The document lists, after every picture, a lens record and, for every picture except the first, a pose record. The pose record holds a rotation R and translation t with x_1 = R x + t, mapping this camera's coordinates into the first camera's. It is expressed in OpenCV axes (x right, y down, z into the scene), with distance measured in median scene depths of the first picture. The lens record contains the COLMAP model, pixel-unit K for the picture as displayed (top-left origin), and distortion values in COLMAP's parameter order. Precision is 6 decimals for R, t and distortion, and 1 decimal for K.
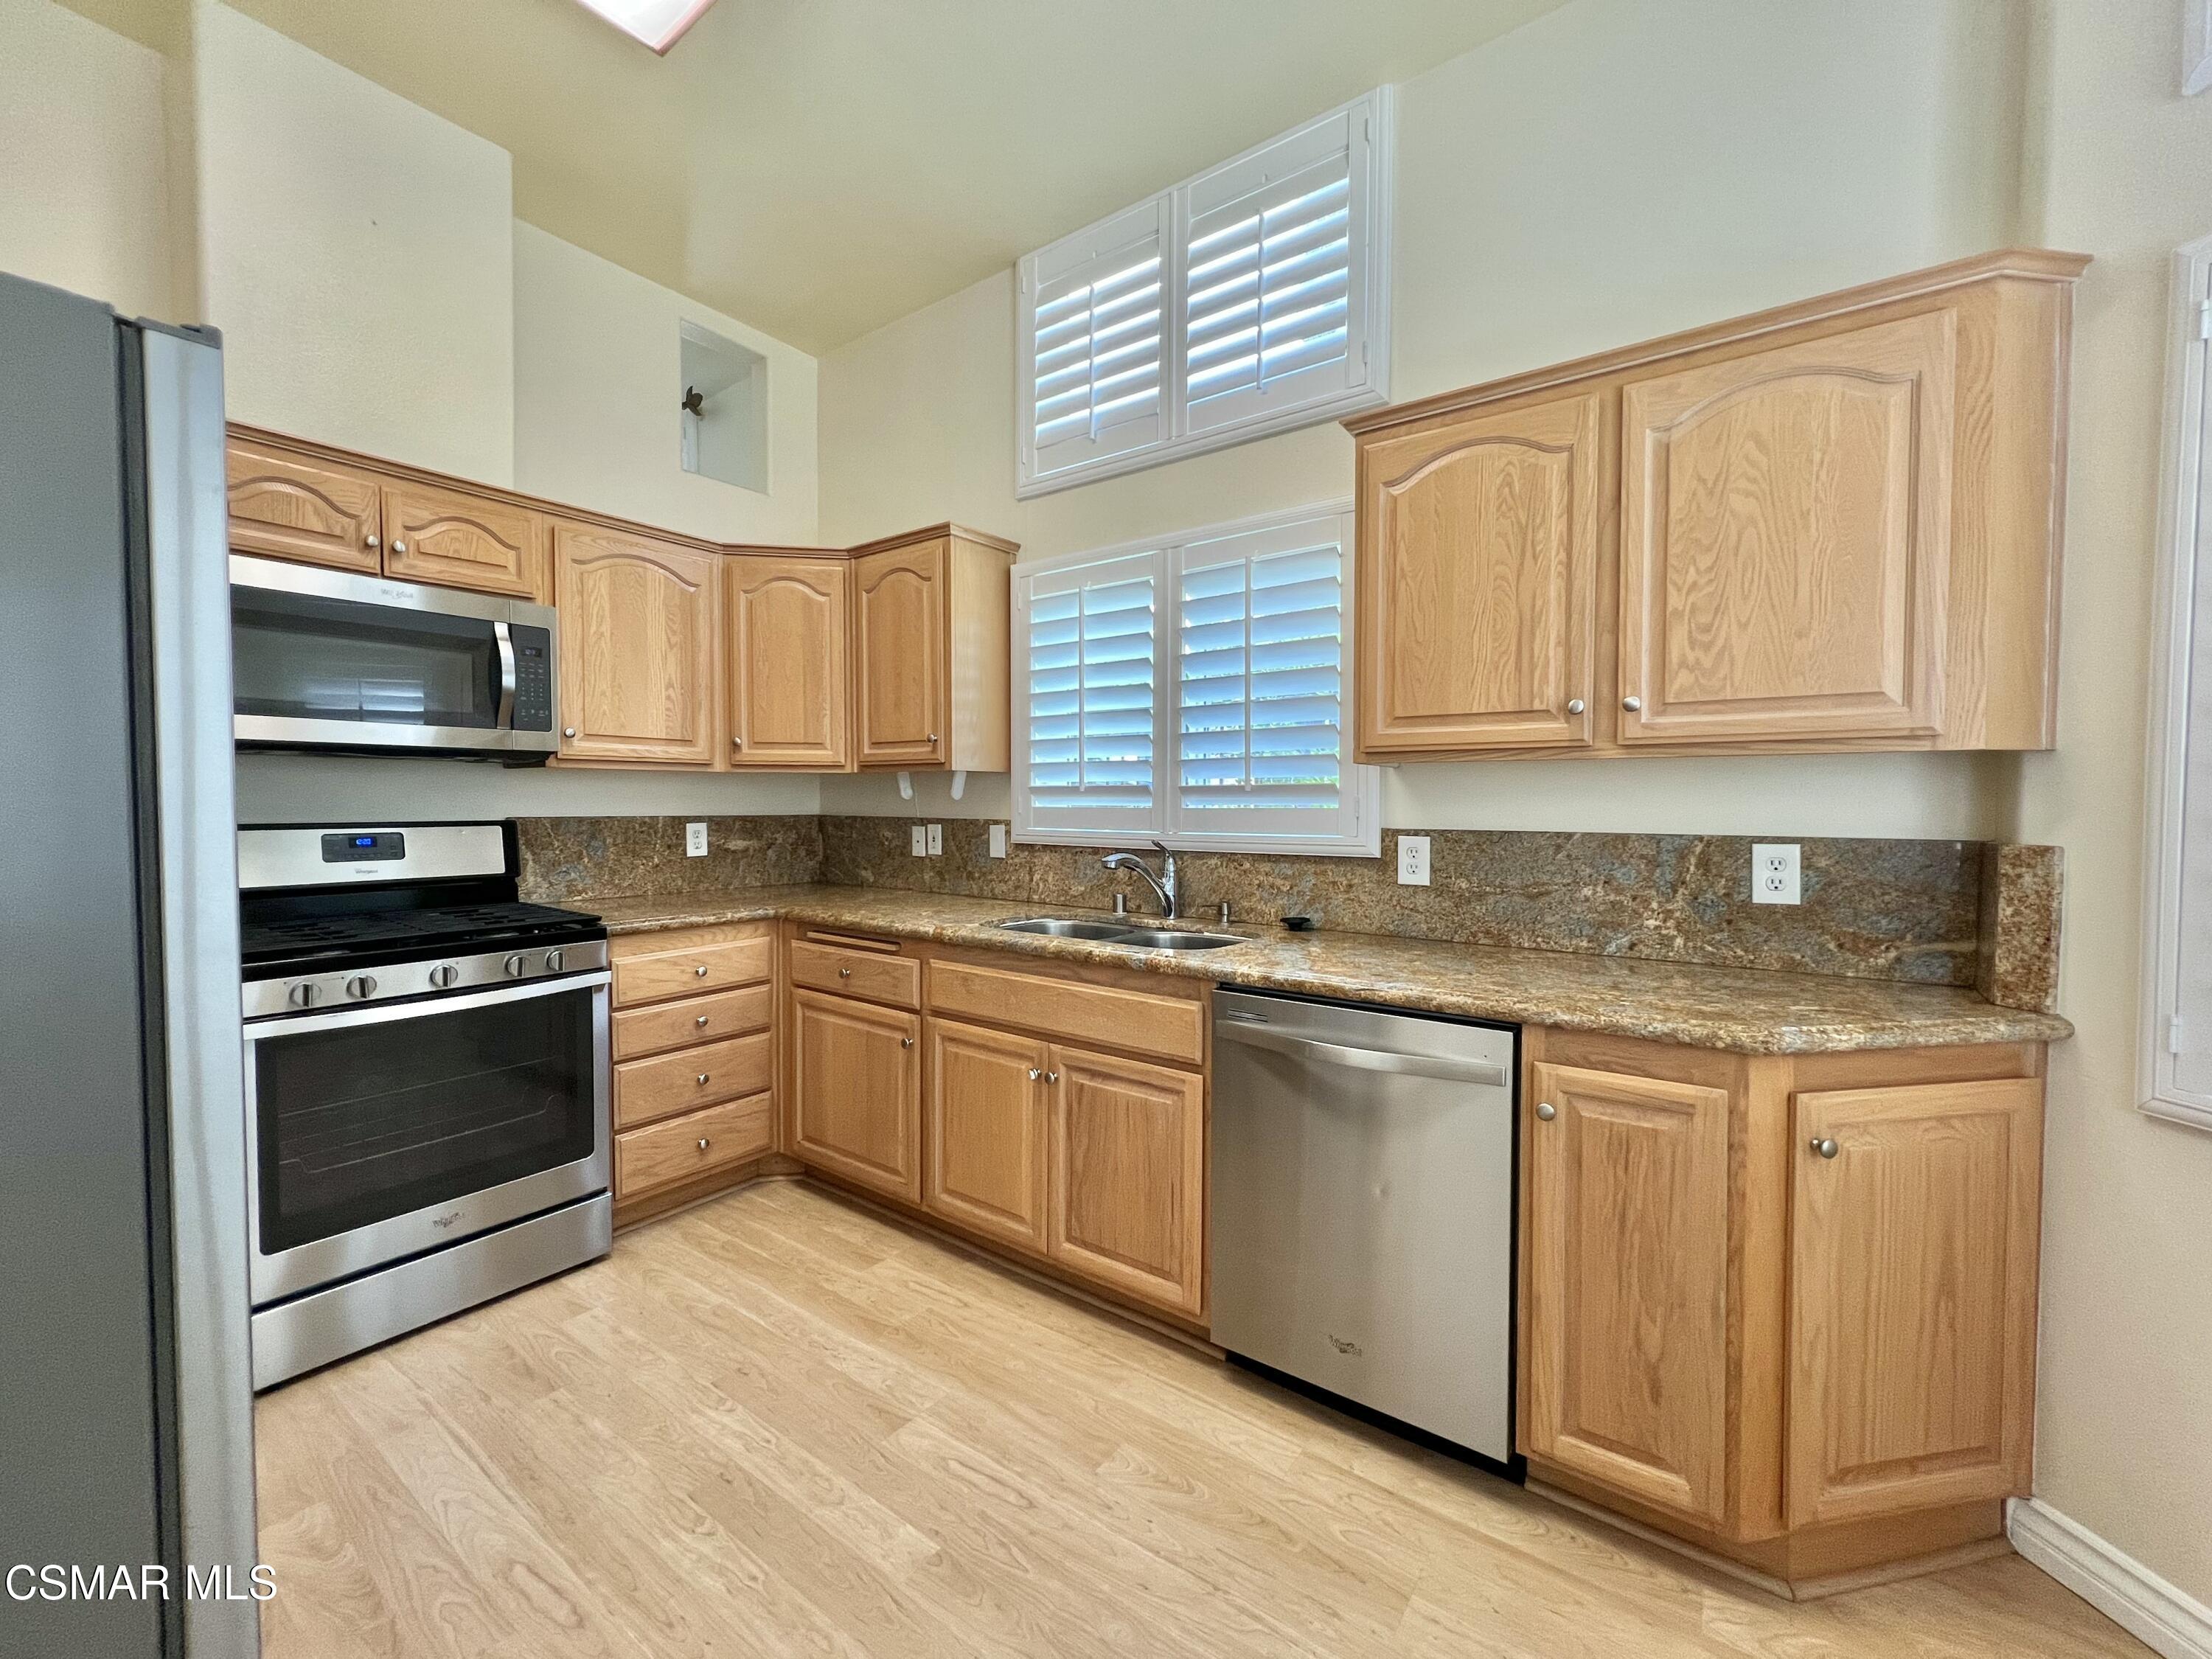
lens RADIAL K [[888.1, 0, 1106.0], [0, 888.1, 829.5], [0, 0, 1]] dist [0.001549, 0.000245]
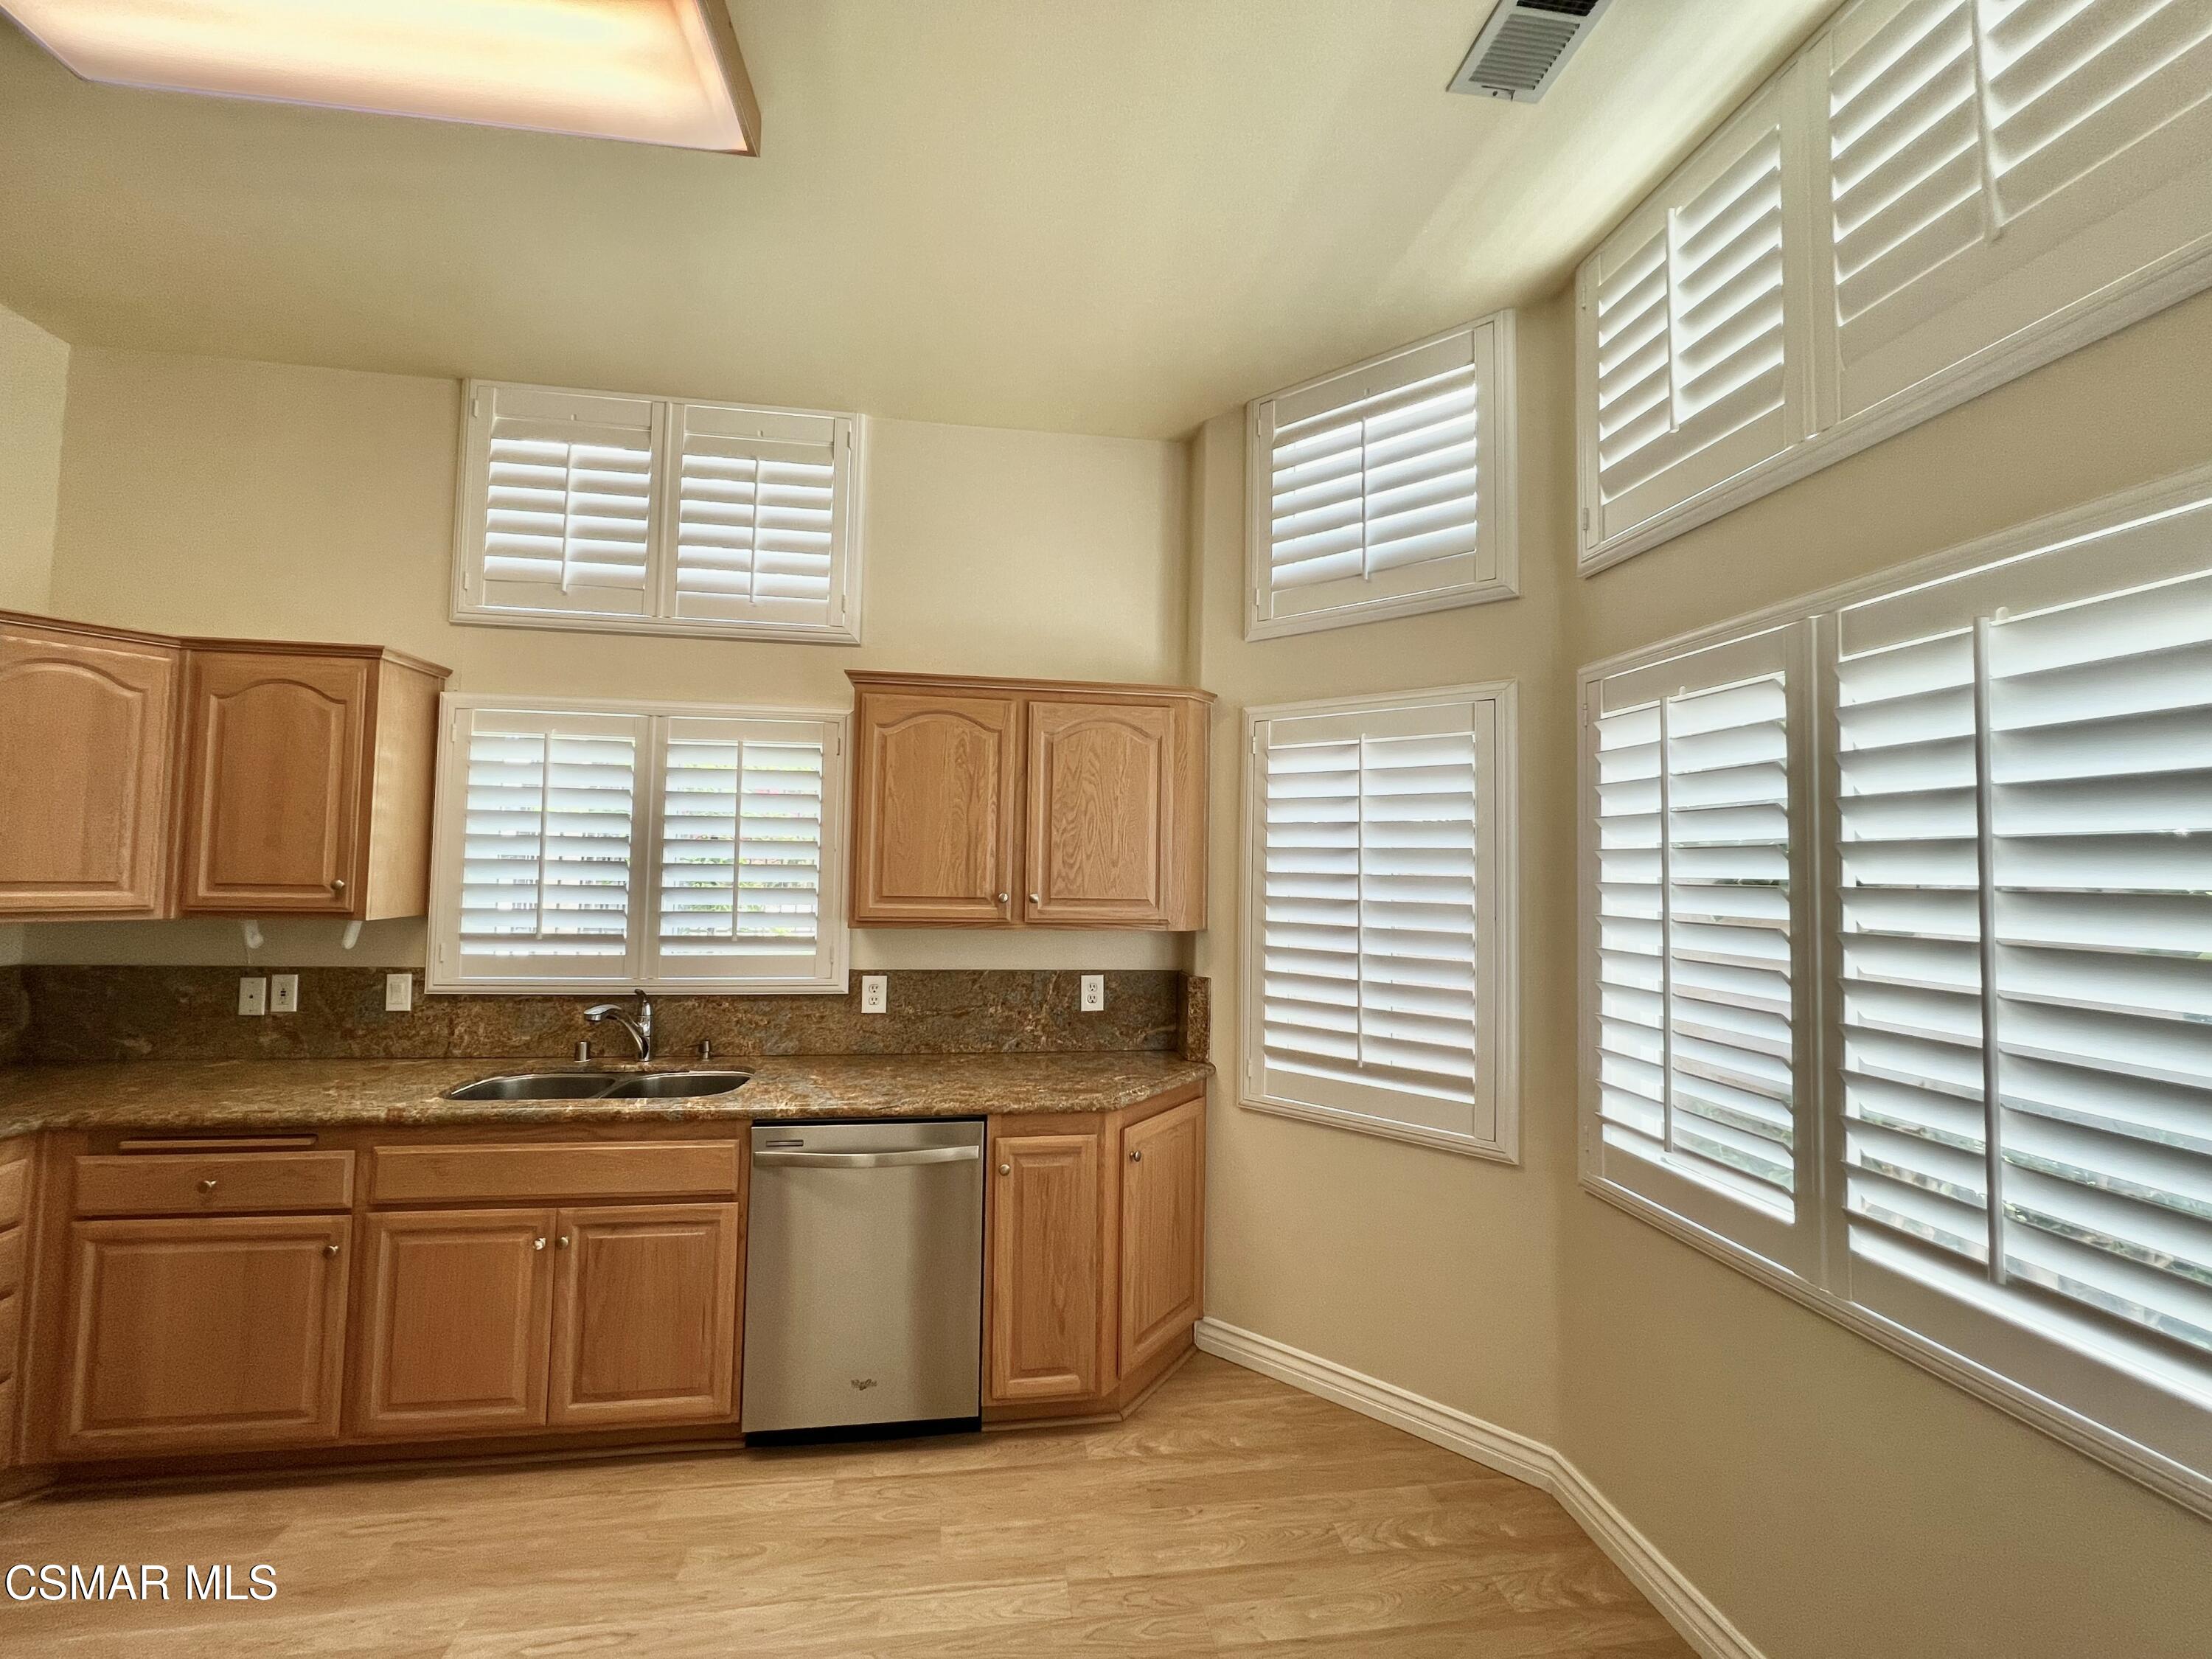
lens RADIAL K [[888.1, 0, 1106.0], [0, 888.1, 829.5], [0, 0, 1]] dist [0.001549, 0.000245]
pose [[0.713123, 0.044242, 0.699642, -0.365921], [0.003765, 0.997750, -0.066931, -0.128793], [-0.701029, 0.050365, 0.711352, -0.199569]]
